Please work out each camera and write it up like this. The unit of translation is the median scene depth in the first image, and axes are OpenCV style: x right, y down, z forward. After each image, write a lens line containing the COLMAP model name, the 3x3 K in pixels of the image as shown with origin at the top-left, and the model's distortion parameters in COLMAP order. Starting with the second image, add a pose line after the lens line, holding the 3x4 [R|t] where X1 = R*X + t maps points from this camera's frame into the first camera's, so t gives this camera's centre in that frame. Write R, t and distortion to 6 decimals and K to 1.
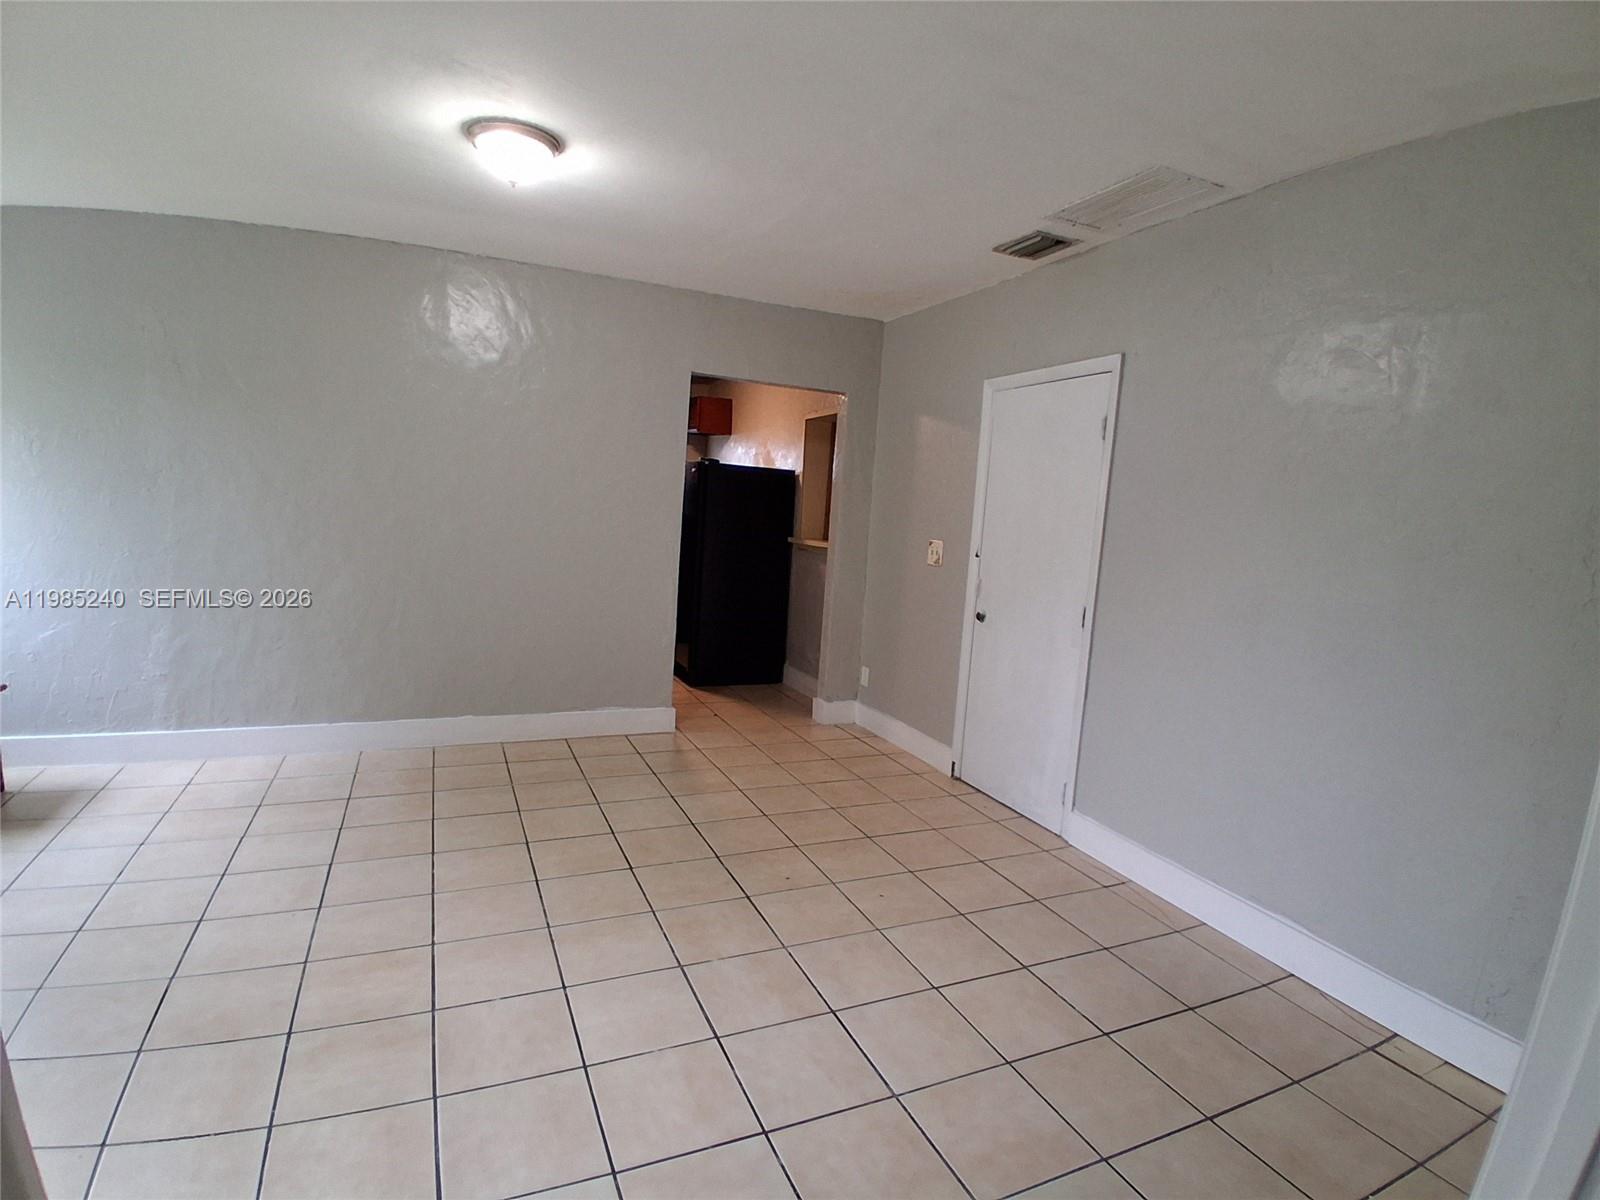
lens RADIAL K [[793.1, 0, 789.1], [0, 793.1, 606.1], [0, 0, 1]] dist [0.012457, -0.046445]
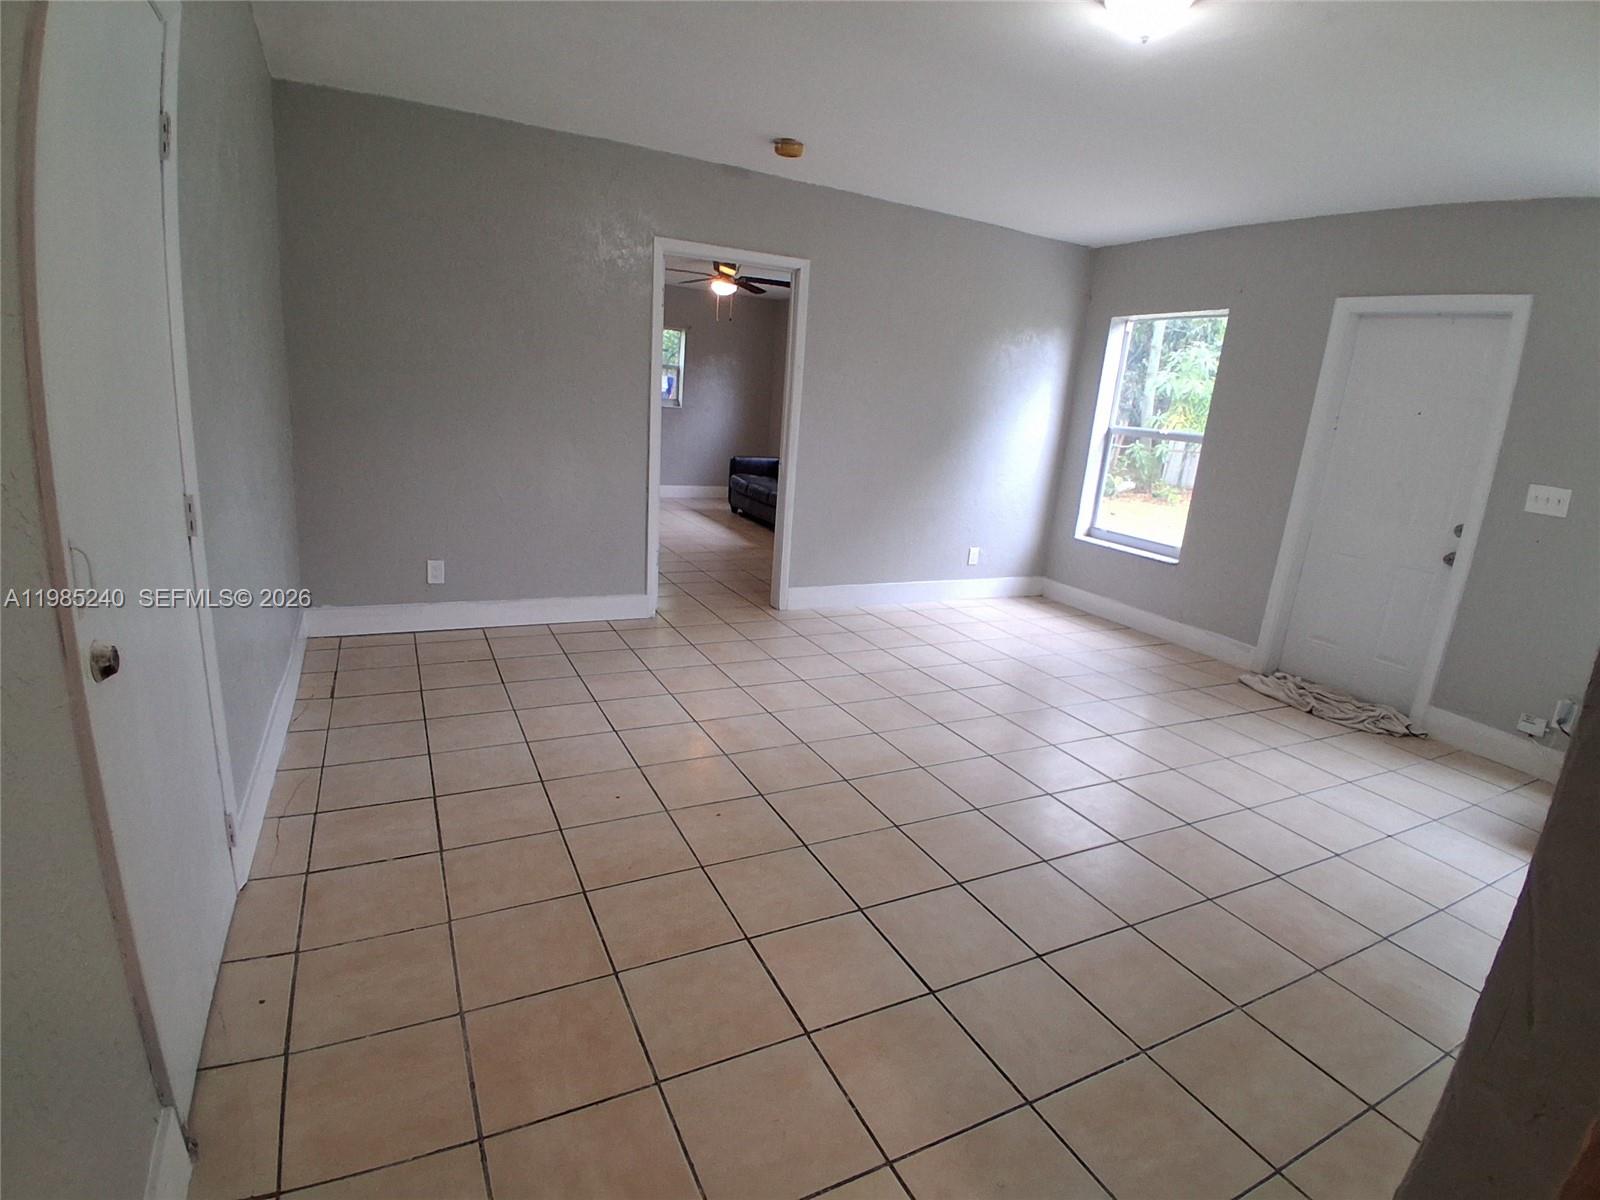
lens RADIAL K [[794.6, 0, 802.8], [0, 794.6, 617.4], [0, 0, 1]] dist [0.011659, -0.052762]
pose [[-0.989435, -0.116861, -0.085801, 0.005141], [-0.141101, 0.912150, 0.384801, -0.219174], [0.033295, 0.392843, -0.919003, 1.838431]]
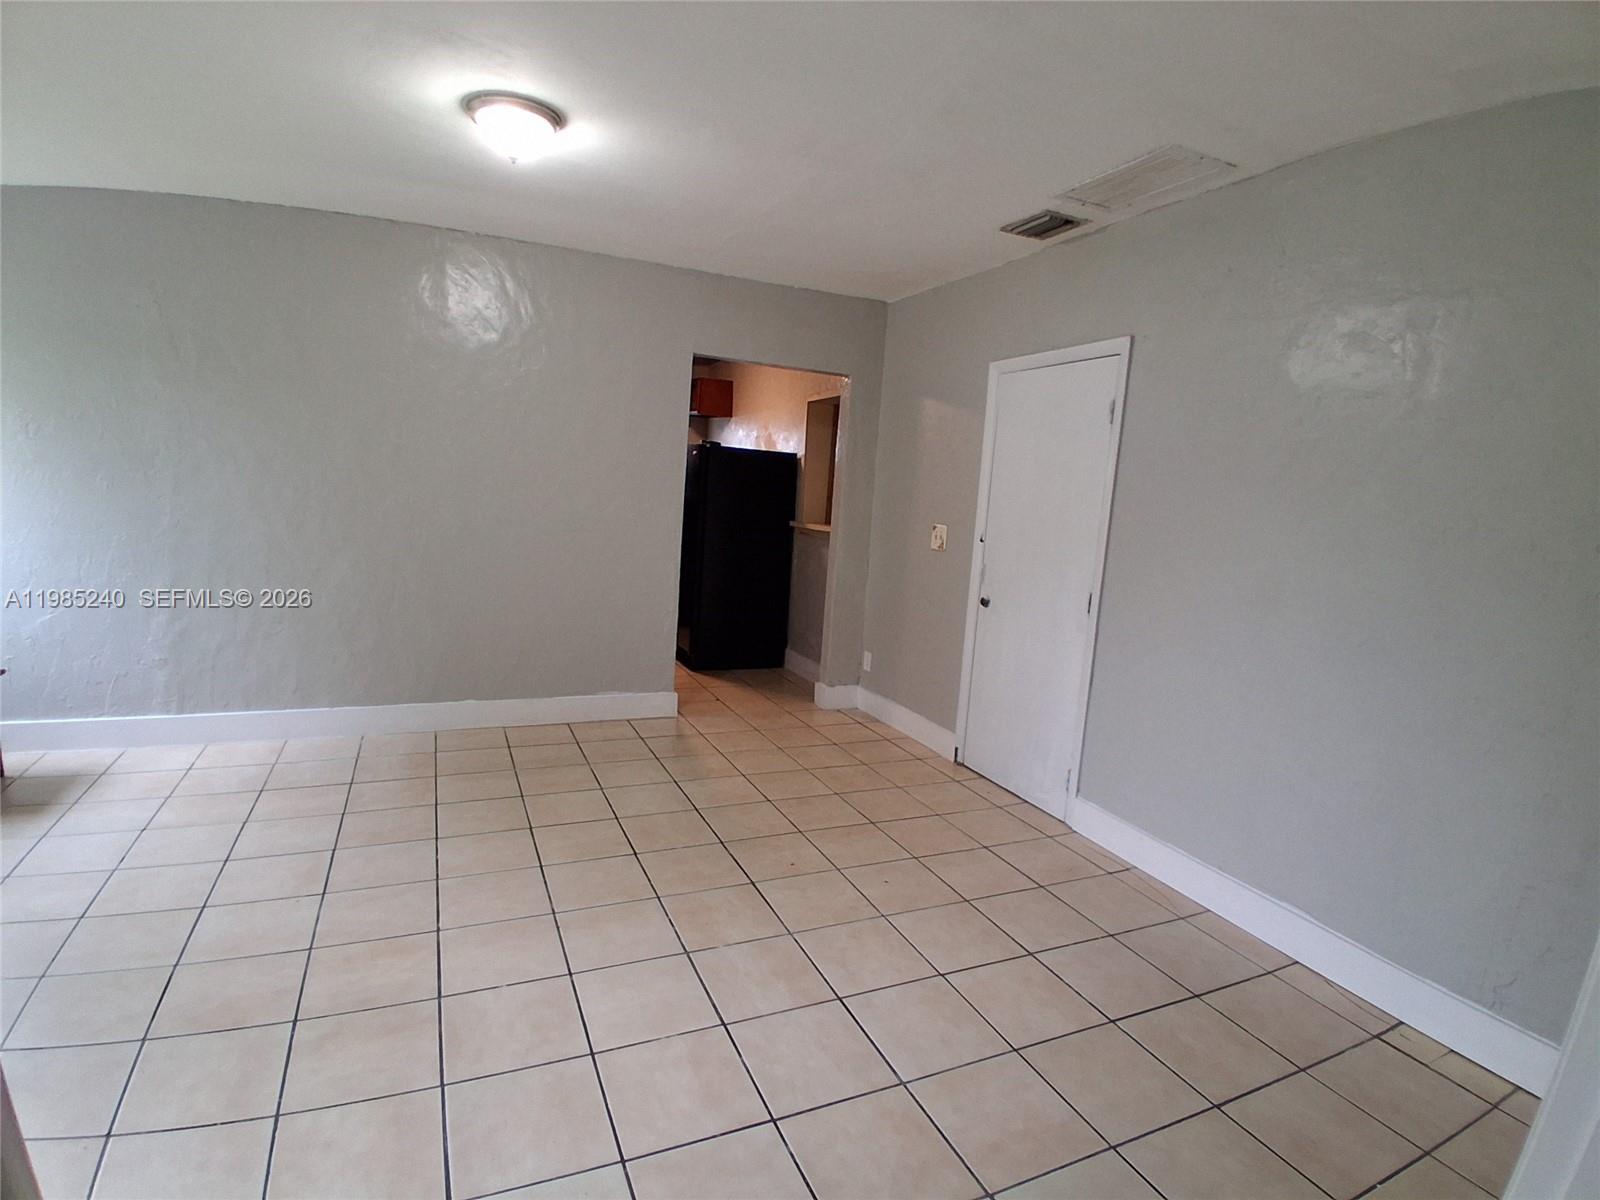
lens RADIAL K [[793.1, 0, 789.1], [0, 793.1, 606.1], [0, 0, 1]] dist [0.012457, -0.046445]
pose [[0.999995, 0.002352, 0.001911, -0.008571], [-0.002393, 0.999761, 0.021744, -0.003585], [-0.001859, -0.021748, 0.999762, 0.008476]]
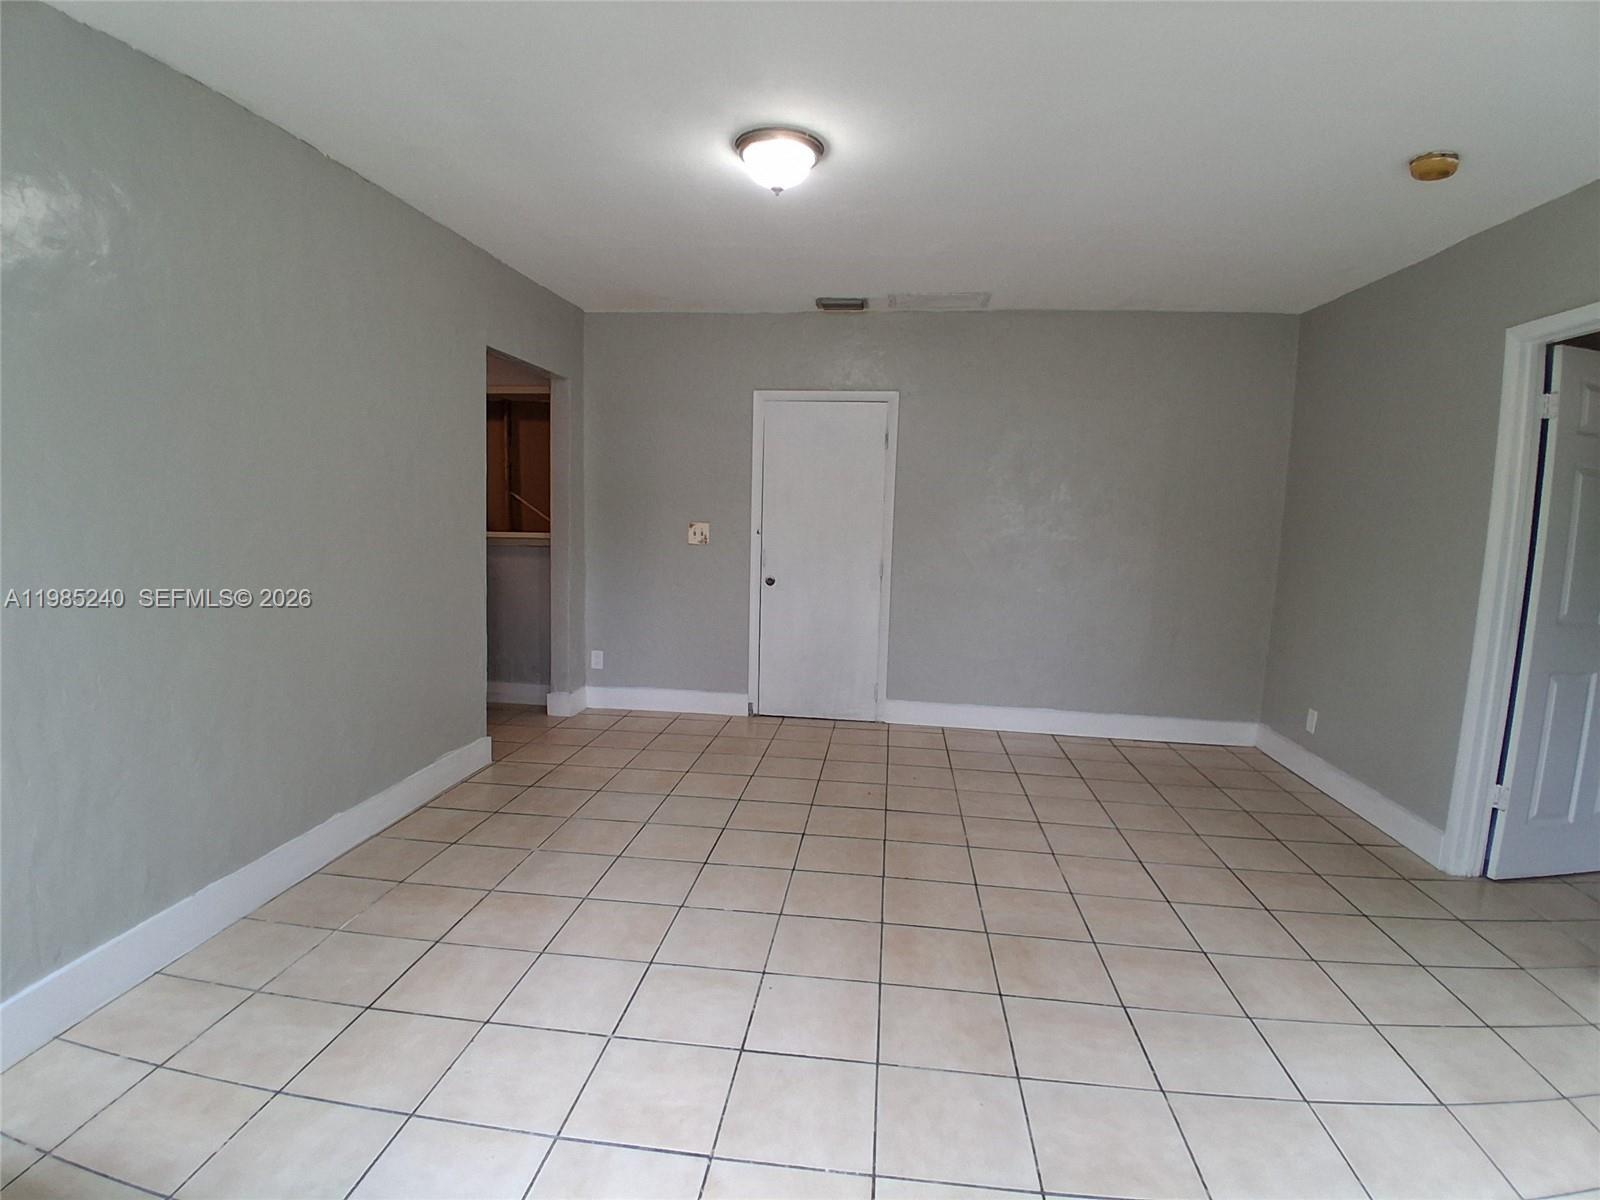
lens RADIAL K [[800.5, 0, 792.6], [0, 800.5, 607.8], [0, 0, 1]] dist [0.012815, -0.051302]
pose [[0.517118, -0.148421, 0.842947, -1.181214], [0.112517, 0.988092, 0.104953, -0.107546], [-0.848486, 0.040573, 0.527660, 0.439399]]
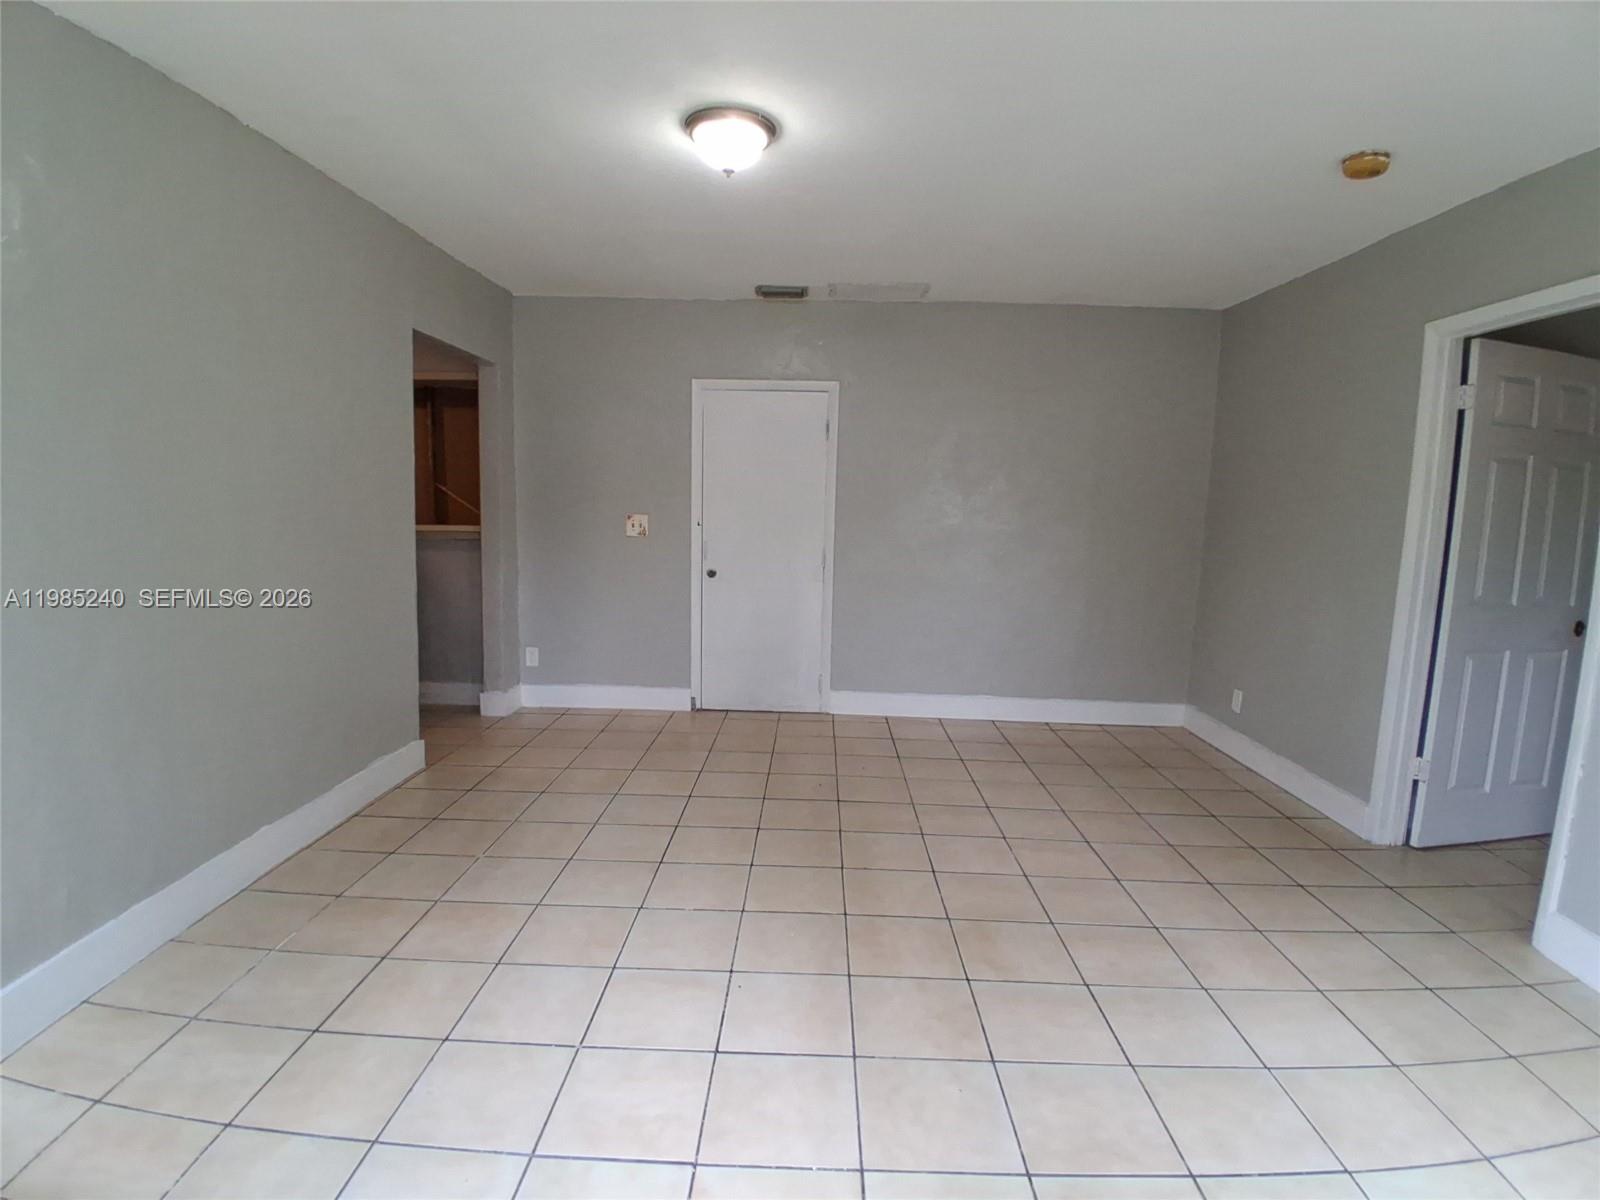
lens RADIAL K [[802.2, 0, 793.4], [0, 802.2, 608.9], [0, 0, 1]] dist [0.005505, -0.045193]
pose [[0.434495, -0.165791, 0.885284, -1.187539], [0.117048, 0.984971, 0.127013, -0.110257], [-0.893036, 0.048434, 0.447370, 0.478186]]
